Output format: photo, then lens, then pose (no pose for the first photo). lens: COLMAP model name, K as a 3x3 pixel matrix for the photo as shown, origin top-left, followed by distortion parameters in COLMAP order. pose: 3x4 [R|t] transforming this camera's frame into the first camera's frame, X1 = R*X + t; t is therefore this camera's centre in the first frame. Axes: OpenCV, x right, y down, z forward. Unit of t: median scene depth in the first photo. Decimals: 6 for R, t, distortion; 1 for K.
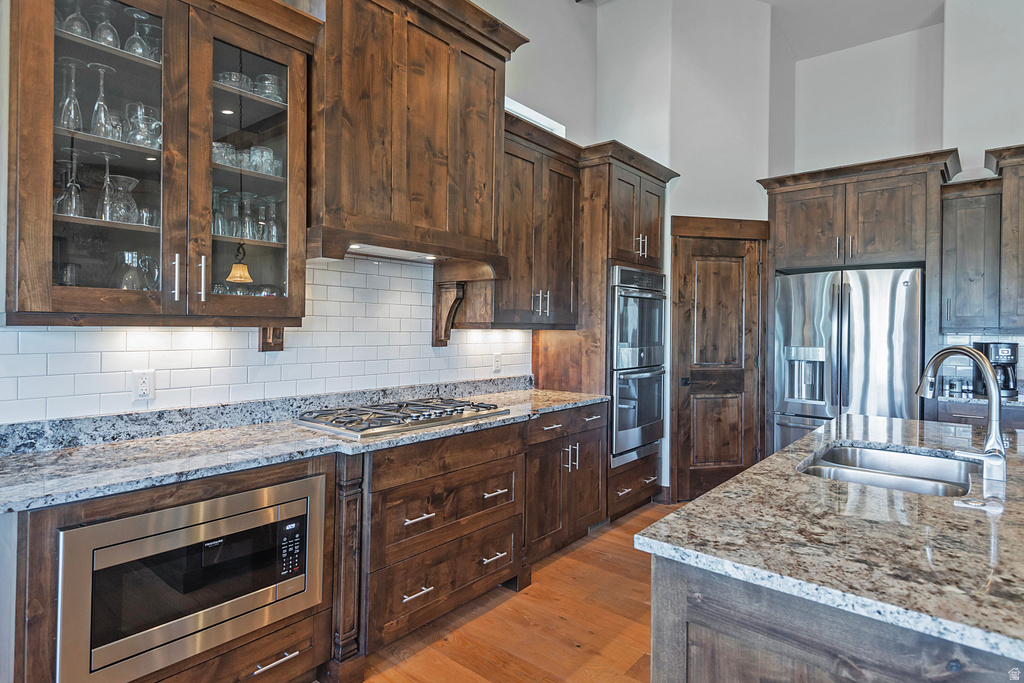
lens RADIAL K [[554.8, 0, 520.0], [0, 554.8, 334.3], [0, 0, 1]] dist [0.036941, -0.031565]
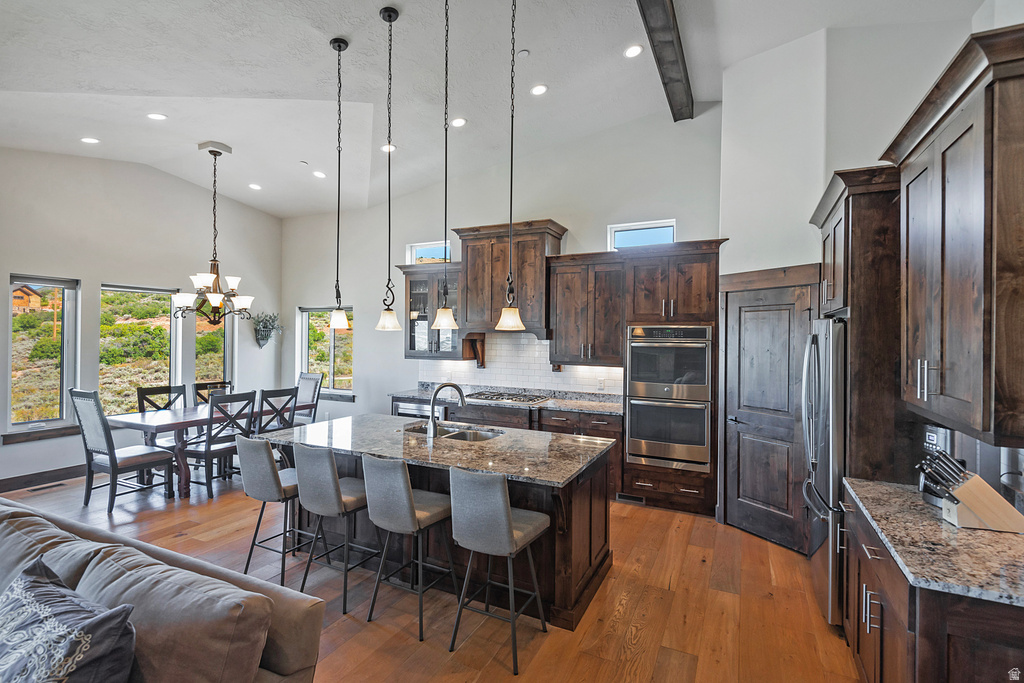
lens RADIAL K [[466.3, 0, 509.8], [0, 466.3, 337.3], [0, 0, 1]] dist [0.032925, -0.019125]
pose [[0.244176, -0.002919, -0.969727, 1.851537], [-0.019576, 0.999777, -0.007938, -0.109311], [0.969533, 0.020921, 0.244065, 0.547153]]
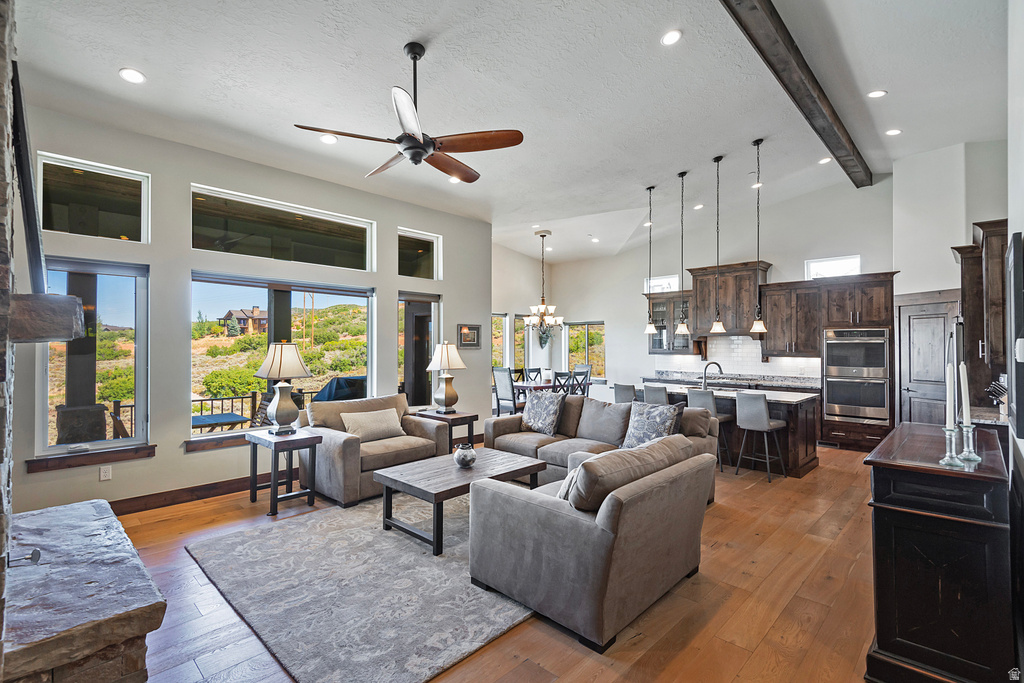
lens RADIAL K [[460.2, 0, 507.6], [0, 460.2, 337.7], [0, 0, 1]] dist [0.033149, -0.024310]
pose [[-0.082724, -0.019624, -0.996379, 3.060351], [-0.011695, 0.999756, -0.018720, -0.056904], [0.996504, 0.010104, -0.082933, -0.179055]]
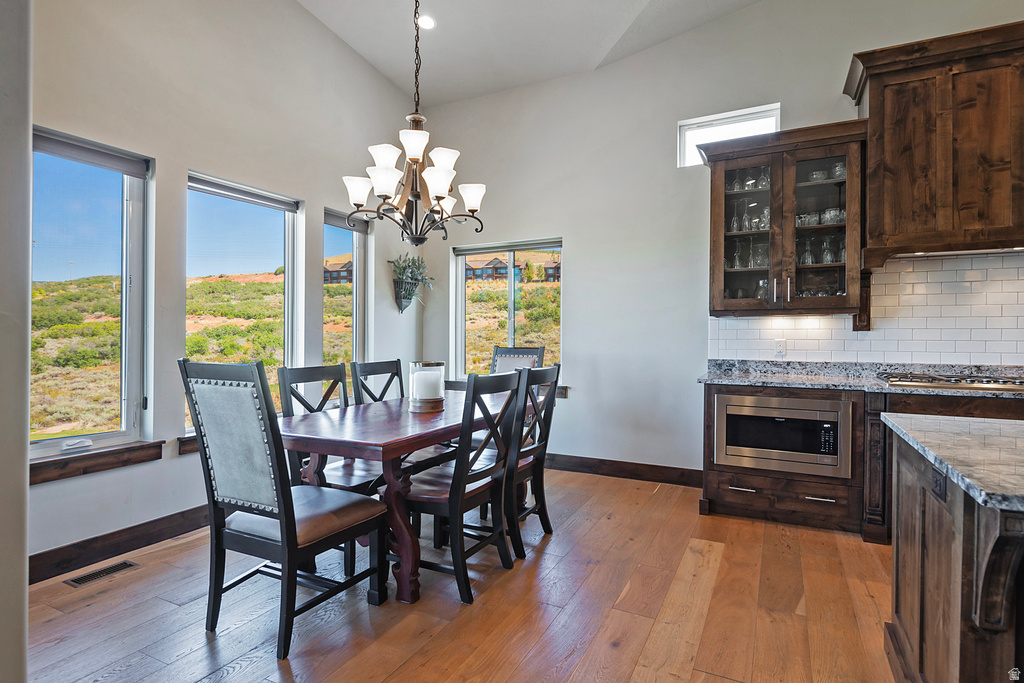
lens RADIAL K [[518.9, 0, 508.3], [0, 518.9, 327.0], [0, 0, 1]] dist [0.036348, -0.021854]
pose [[0.228117, -0.019641, -0.973436, 0.716590], [-0.007604, 0.999730, -0.021954, 0.056694], [0.973604, 0.012410, 0.227906, -0.261985]]
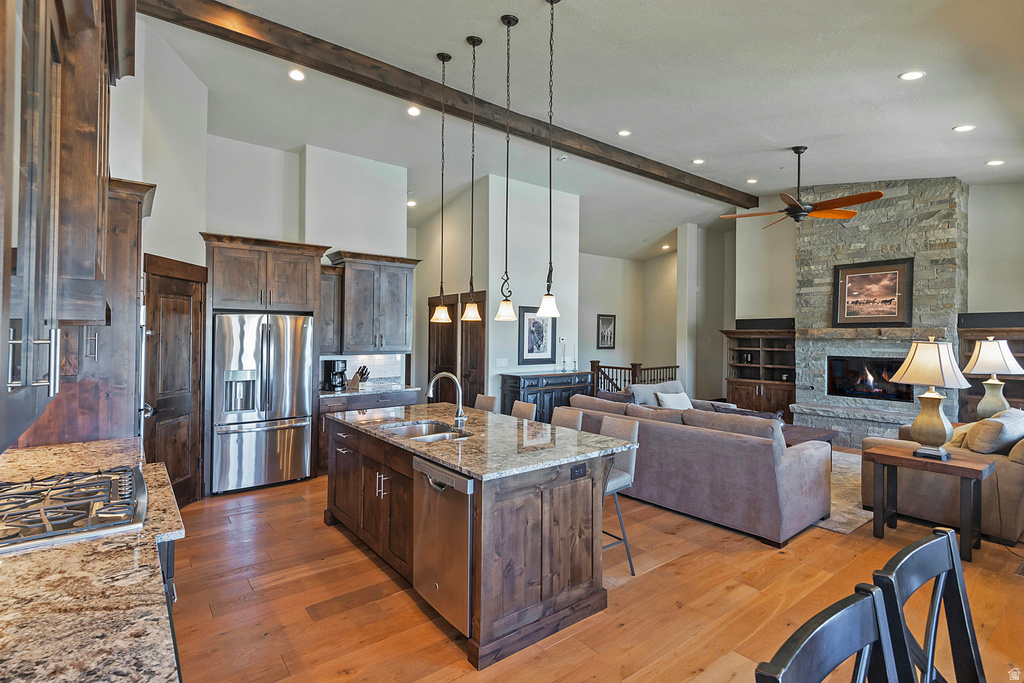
lens RADIAL K [[485.3, 0, 517.9], [0, 485.3, 326.0], [0, 0, 1]] dist [0.017782, -0.000761]
pose [[0.194228, 0.013800, 0.980859, -0.803953], [0.007745, 0.999848, -0.015601, -0.094950], [-0.980926, 0.010627, 0.194091, 0.235289]]
